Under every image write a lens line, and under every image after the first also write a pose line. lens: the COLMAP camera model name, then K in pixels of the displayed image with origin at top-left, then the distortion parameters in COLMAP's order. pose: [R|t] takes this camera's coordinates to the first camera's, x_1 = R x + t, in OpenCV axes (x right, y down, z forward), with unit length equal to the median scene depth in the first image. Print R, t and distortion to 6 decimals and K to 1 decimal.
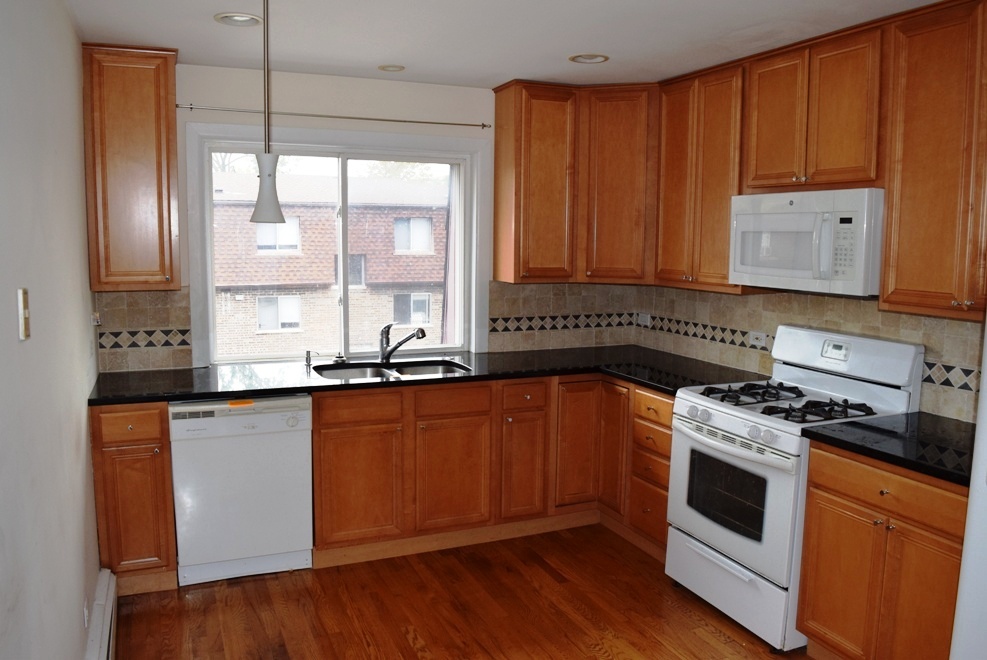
lens RADIAL K [[771.7, 0, 496.9], [0, 771.7, 329.5], [0, 0, 1]] dist [-0.097300, 0.023771]
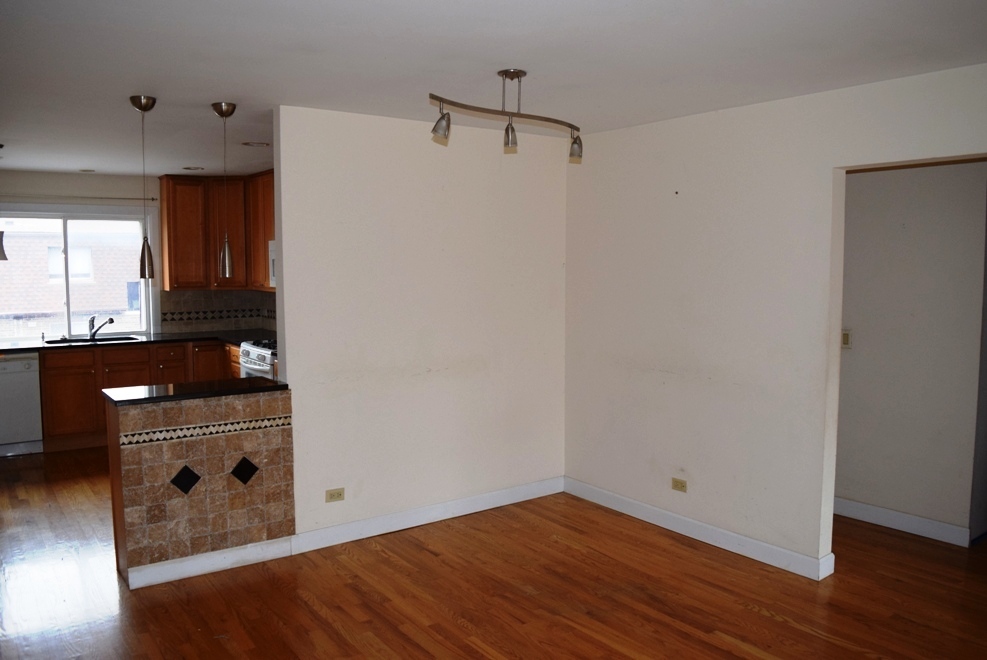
lens RADIAL K [[771.7, 0, 496.9], [0, 771.7, 329.5], [0, 0, 1]] dist [-0.097300, 0.023771]
pose [[0.975200, -0.030491, 0.219215, 0.357931], [0.037338, 0.998934, -0.027159, 0.098452], [-0.218153, 0.034670, 0.975299, -0.804651]]
